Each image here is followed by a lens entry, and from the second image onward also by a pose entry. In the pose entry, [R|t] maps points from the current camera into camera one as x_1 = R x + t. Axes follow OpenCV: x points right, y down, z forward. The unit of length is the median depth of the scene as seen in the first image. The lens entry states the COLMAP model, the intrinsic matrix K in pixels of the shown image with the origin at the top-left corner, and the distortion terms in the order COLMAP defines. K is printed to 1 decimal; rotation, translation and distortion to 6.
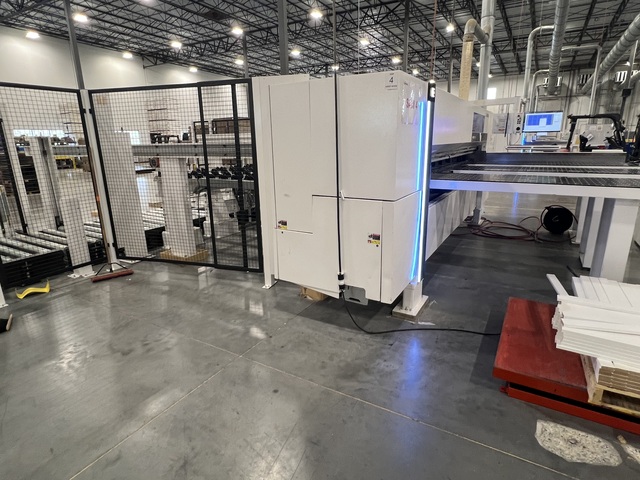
lens RADIAL K [[366.9, 0, 320.0], [0, 366.9, 240.0], [0, 0, 1]] dist [-0.001008, -0.001606]
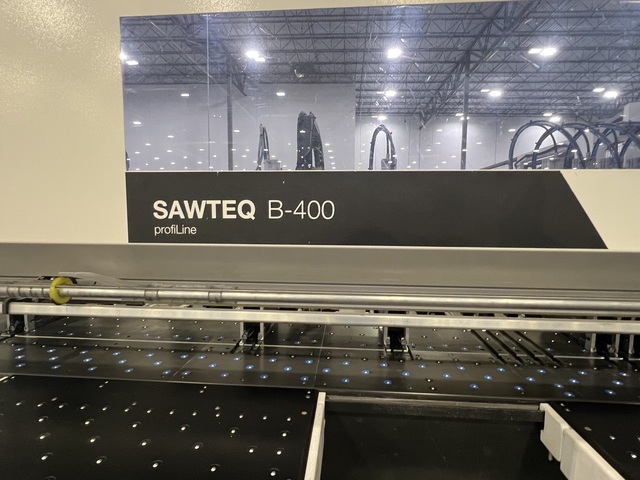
lens RADIAL K [[366.9, 0, 320.0], [0, 366.9, 240.0], [0, 0, 1]] dist [-0.001008, -0.001606]
pose [[0.440808, 0.092999, -0.892771, 0.083858], [-0.247346, 0.968695, -0.021220, -0.044202], [0.862849, 0.230177, 0.450011, 0.157797]]
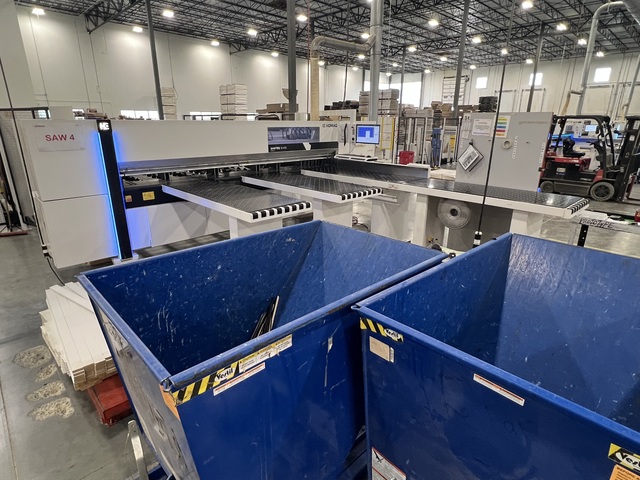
lens RADIAL K [[366.9, 0, 320.0], [0, 366.9, 240.0], [0, 0, 1]] dist [-0.001008, -0.001606]
pose [[0.962866, 0.104706, -0.248849, 0.136991], [-0.091886, 0.993799, 0.062619, -0.011790], [0.253862, -0.037428, 0.966516, -0.016725]]
